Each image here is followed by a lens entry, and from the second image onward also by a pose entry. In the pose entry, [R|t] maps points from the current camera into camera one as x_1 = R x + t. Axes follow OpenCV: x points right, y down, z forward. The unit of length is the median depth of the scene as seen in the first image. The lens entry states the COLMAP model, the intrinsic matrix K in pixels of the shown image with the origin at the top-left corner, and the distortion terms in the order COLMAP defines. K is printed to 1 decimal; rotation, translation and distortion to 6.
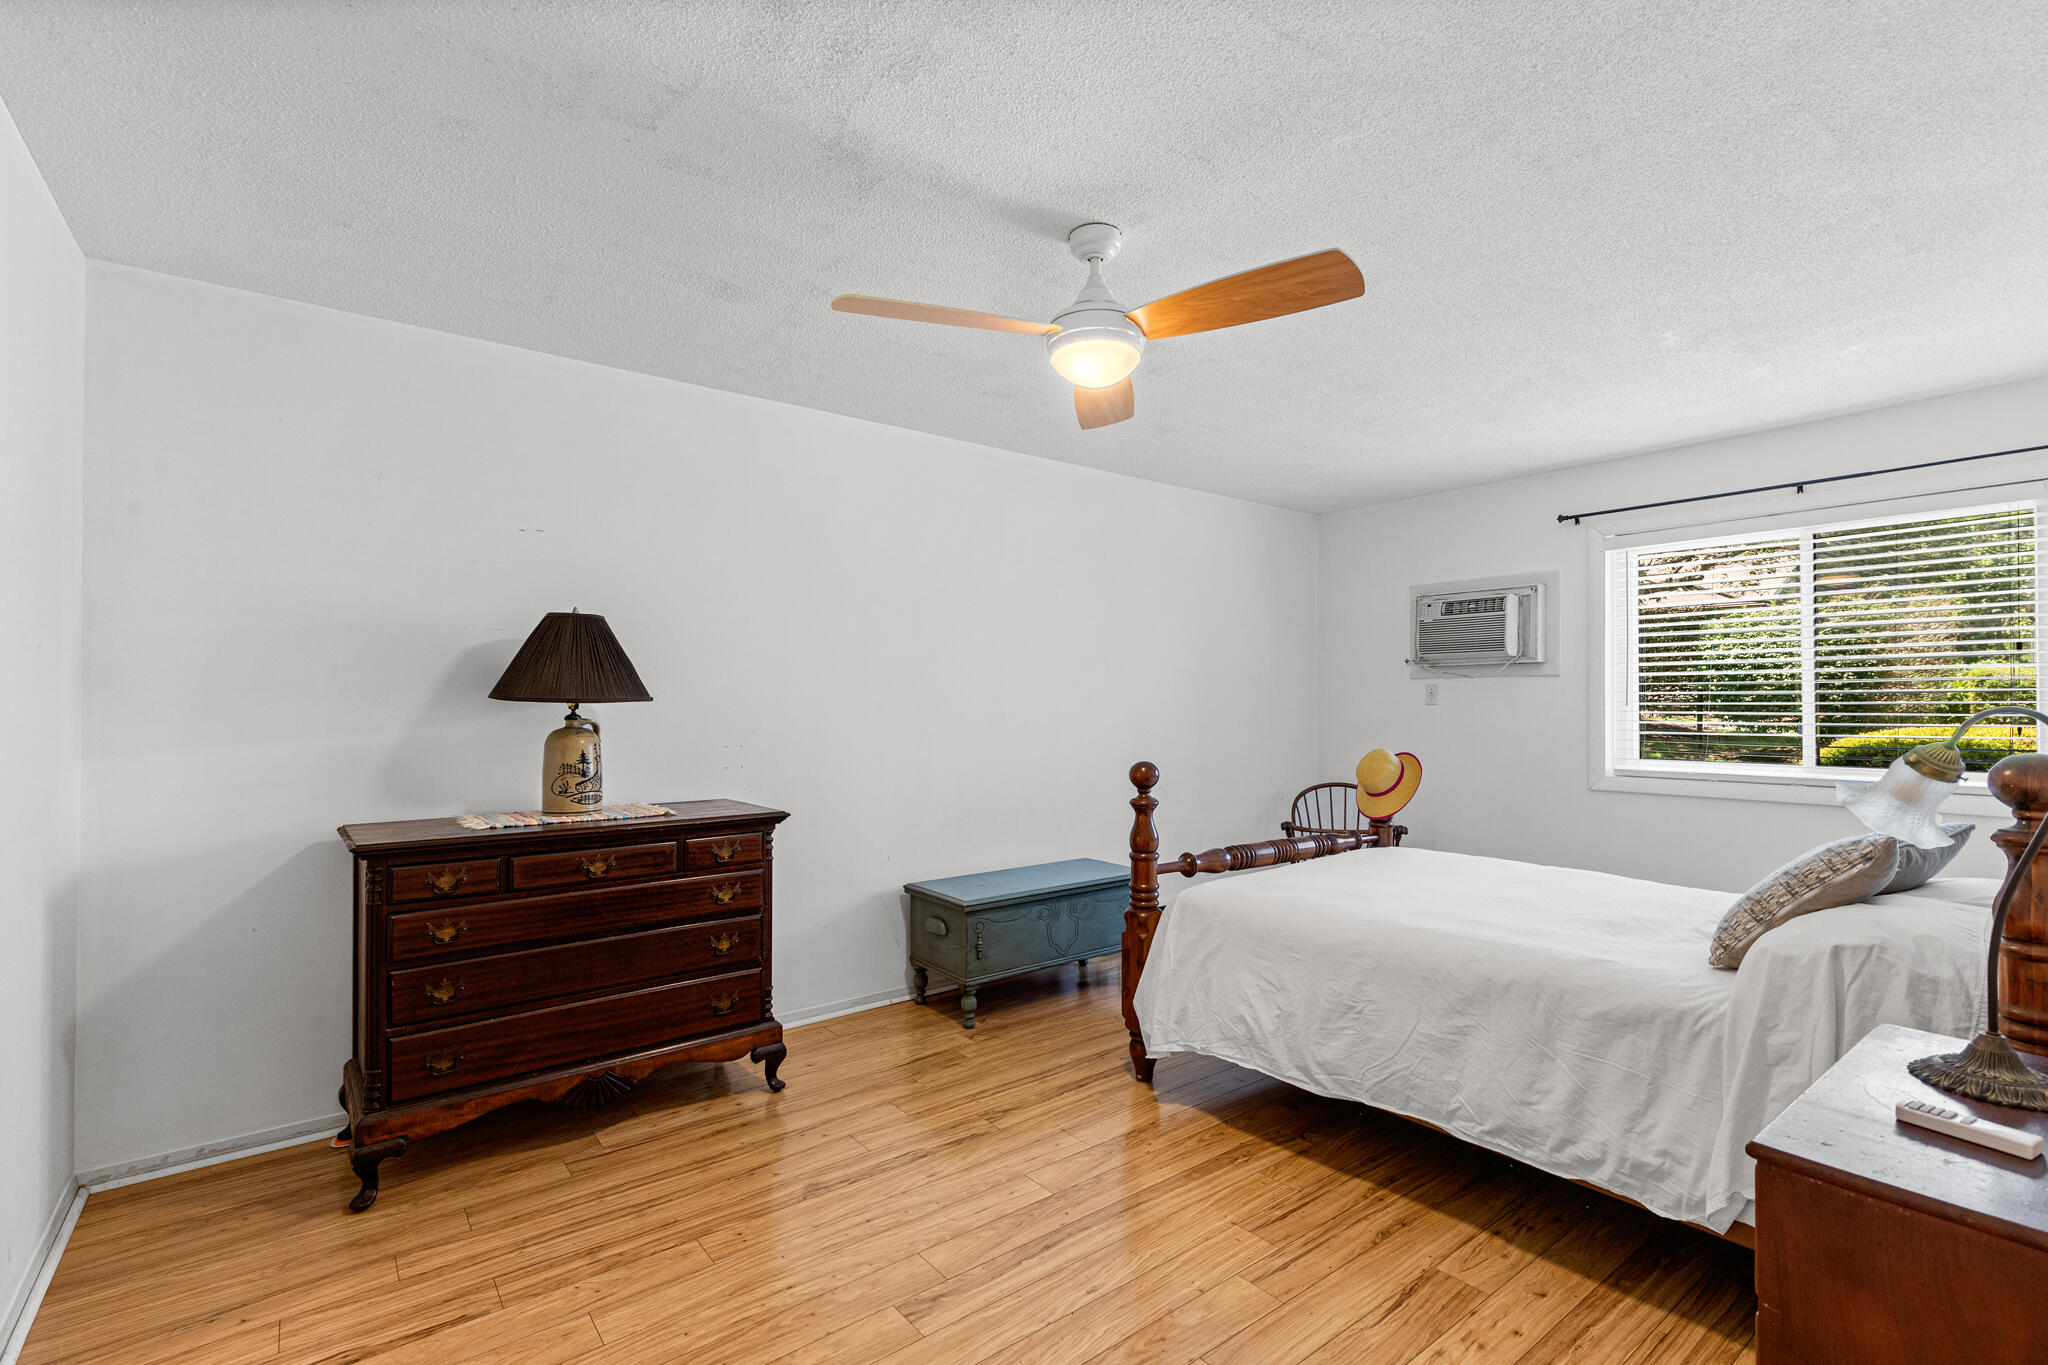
lens RADIAL K [[939.9, 0, 1023.5], [0, 939.9, 691.3], [0, 0, 1]] dist [-0.001198, -0.000062]
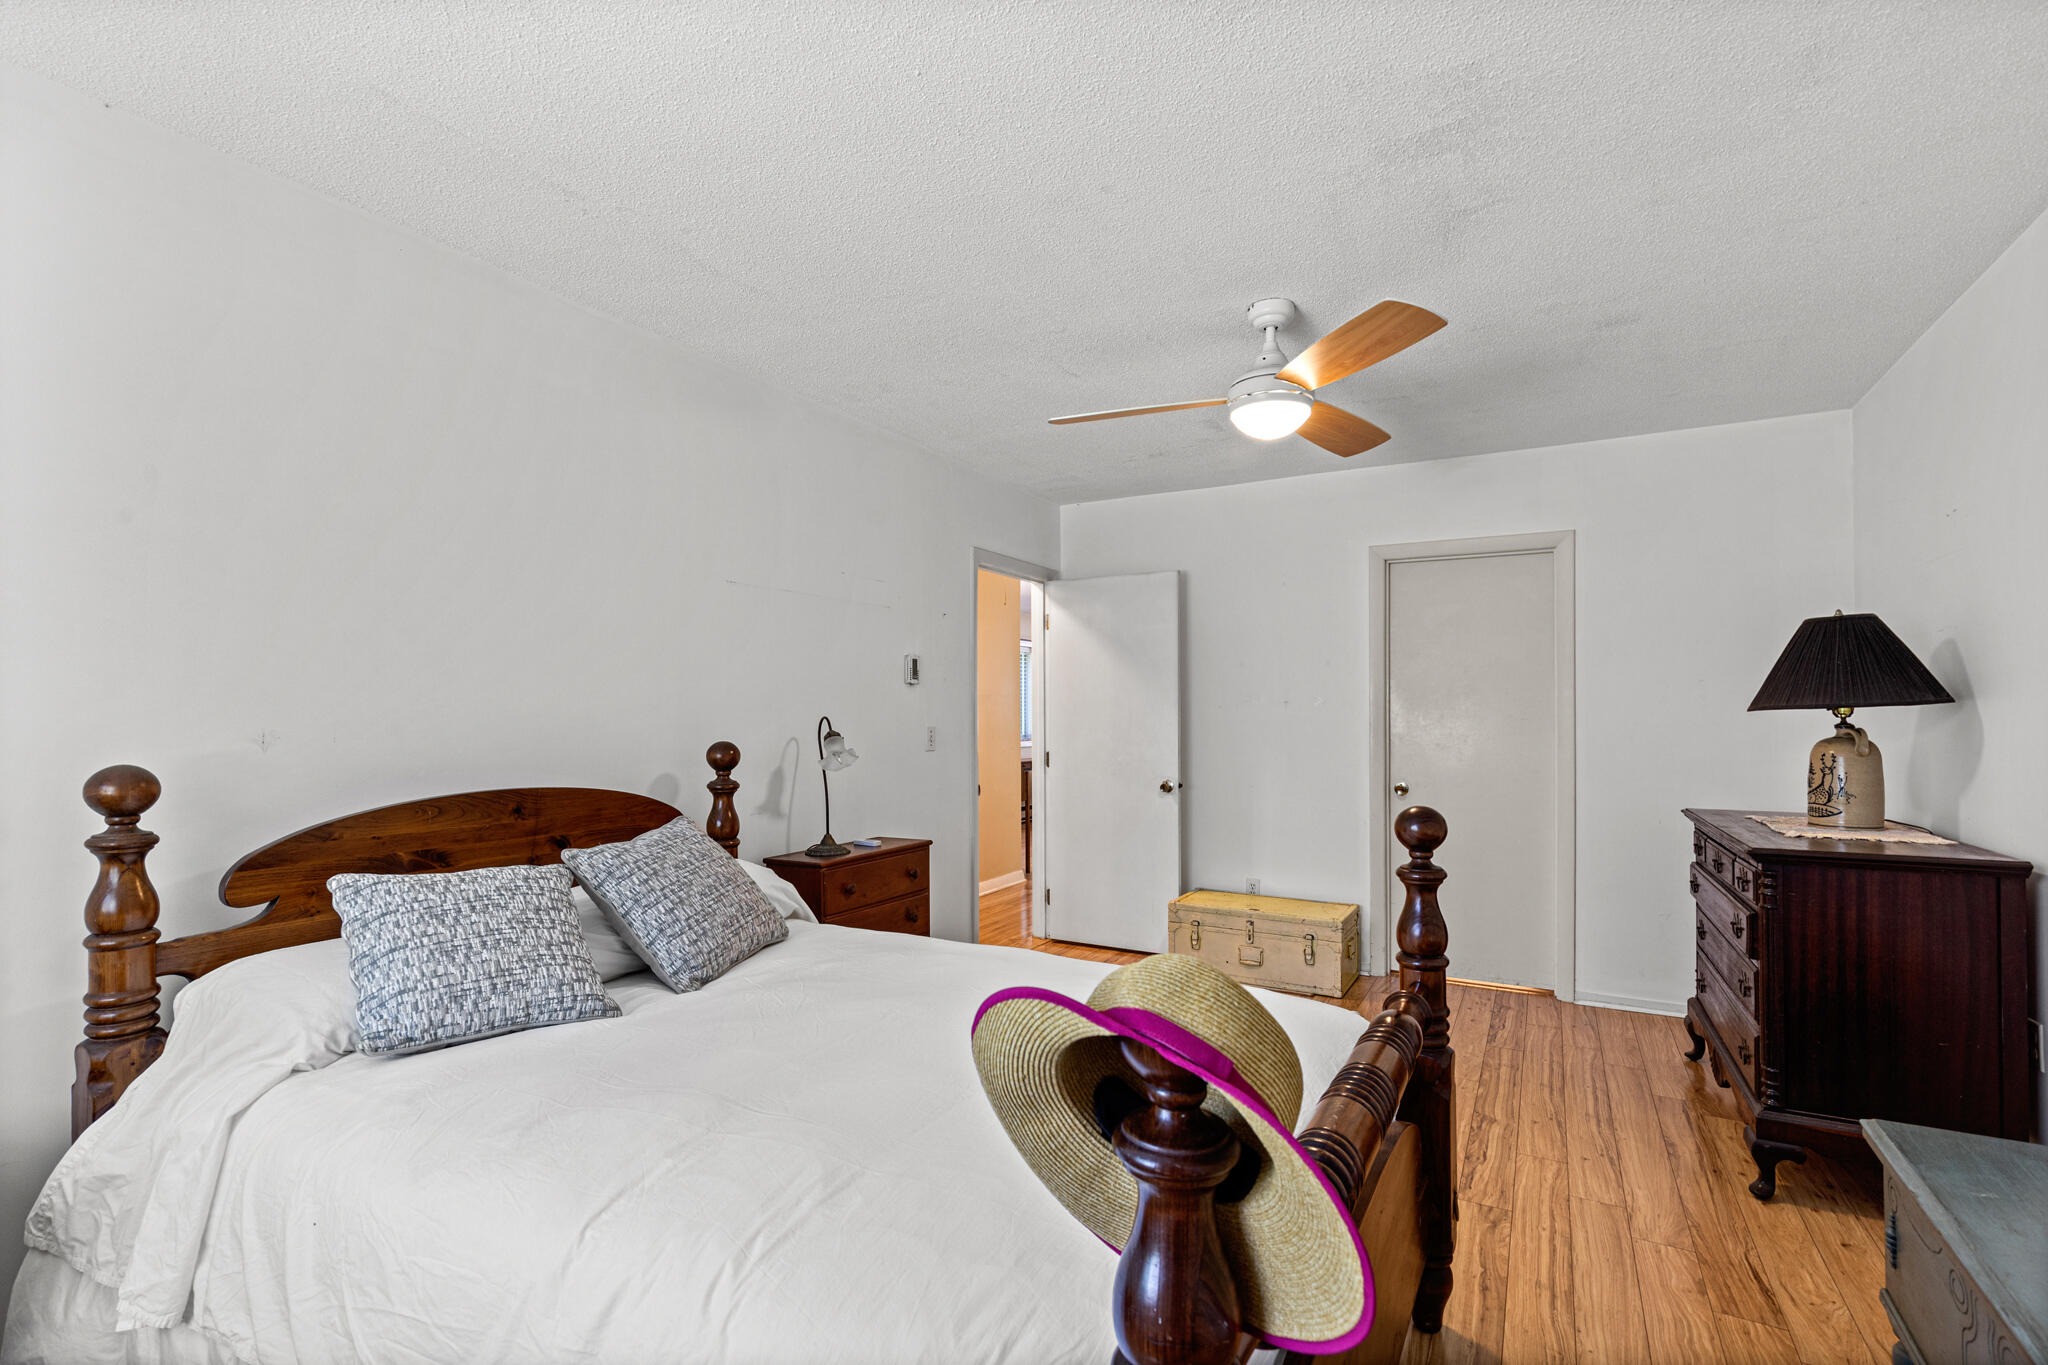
lens RADIAL K [[939.9, 0, 1026.3], [0, 939.9, 694.6], [0, 0, 1]] dist [-0.001198, -0.000062]
pose [[-0.921286, -0.009855, -0.388762, 0.646727], [0.001916, 0.999552, -0.029879, 0.022890], [0.388882, -0.028272, -0.920854, 1.560271]]
